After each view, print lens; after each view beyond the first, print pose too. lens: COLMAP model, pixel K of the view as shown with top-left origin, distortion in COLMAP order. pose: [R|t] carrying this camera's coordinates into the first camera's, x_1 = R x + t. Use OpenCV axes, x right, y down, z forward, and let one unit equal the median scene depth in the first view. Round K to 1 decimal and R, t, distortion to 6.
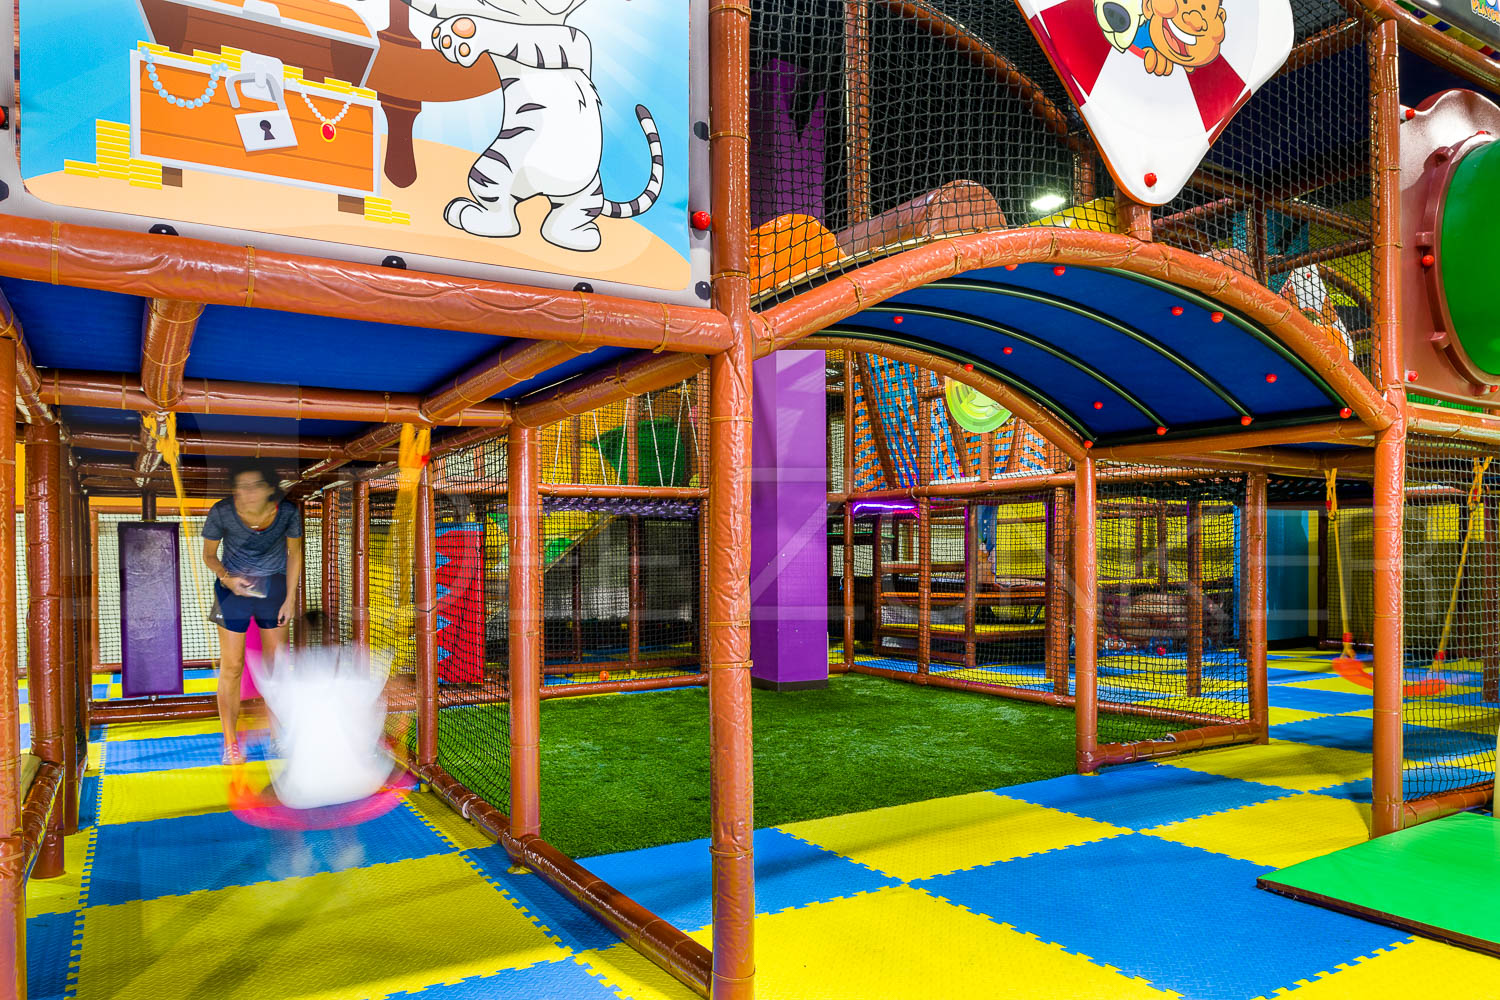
lens RADIAL K [[1031.3, 0, 751.9], [0, 1031.3, 556.4], [0, 0, 1]] dist [-0.012620, -0.005903]
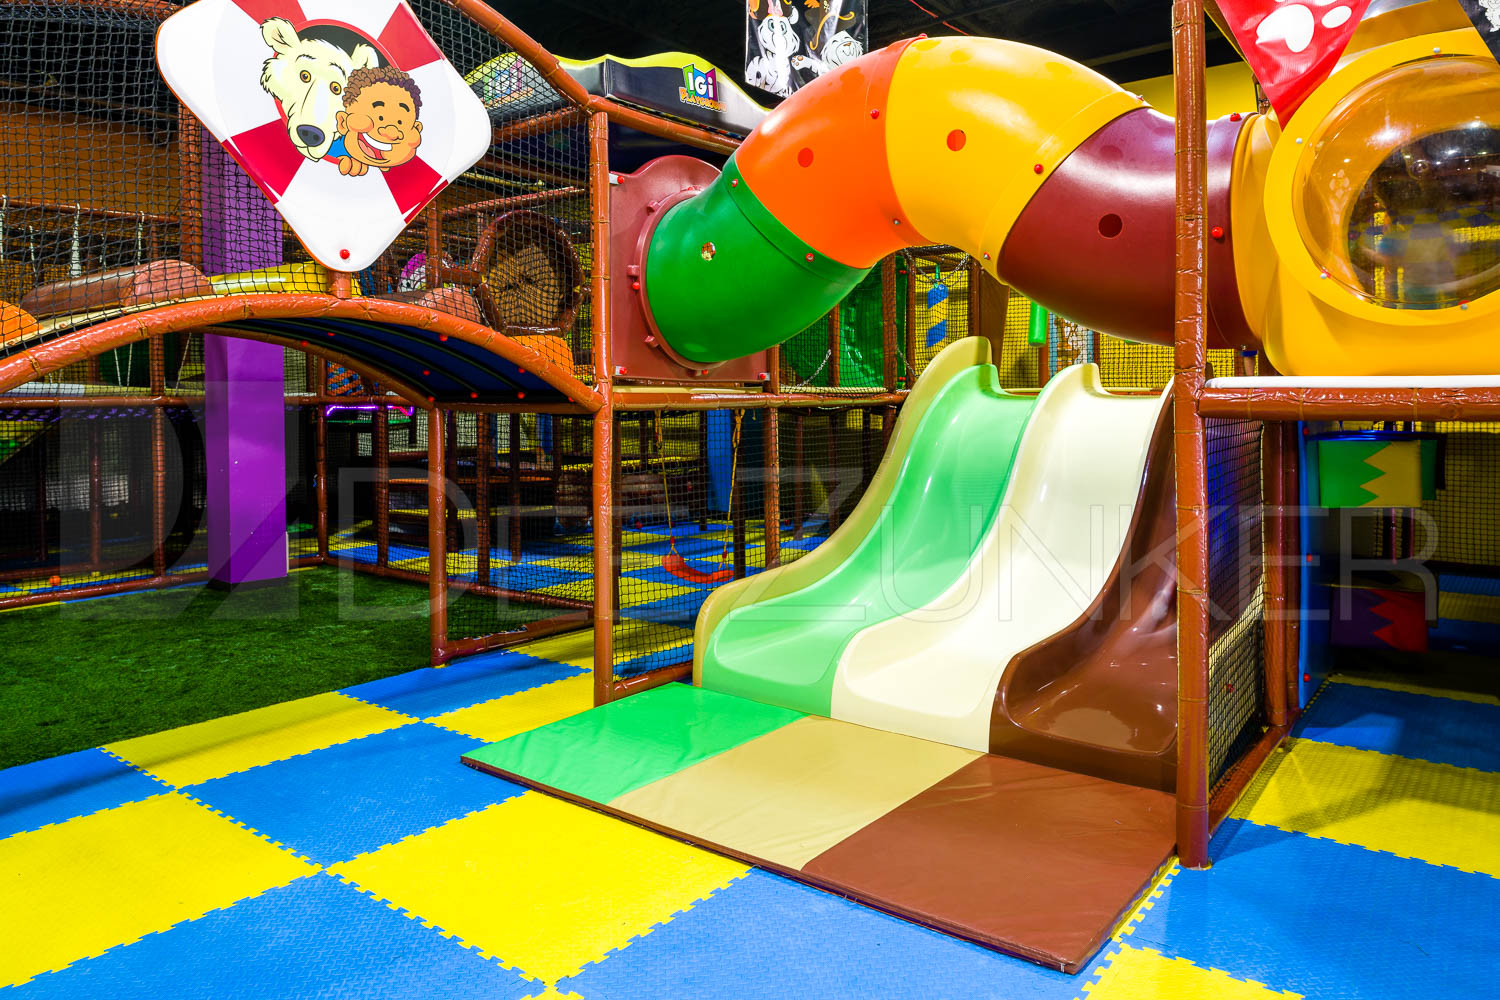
lens RADIAL K [[1033.1, 0, 747.1], [0, 1033.1, 406.3], [0, 0, 1]] dist [-0.005130, -0.001783]
pose [[0.937189, 0.001275, 0.348820, 0.315795], [-0.002705, 0.999990, 0.003612, -0.132595], [-0.348811, -0.004329, 0.937183, -0.353014]]
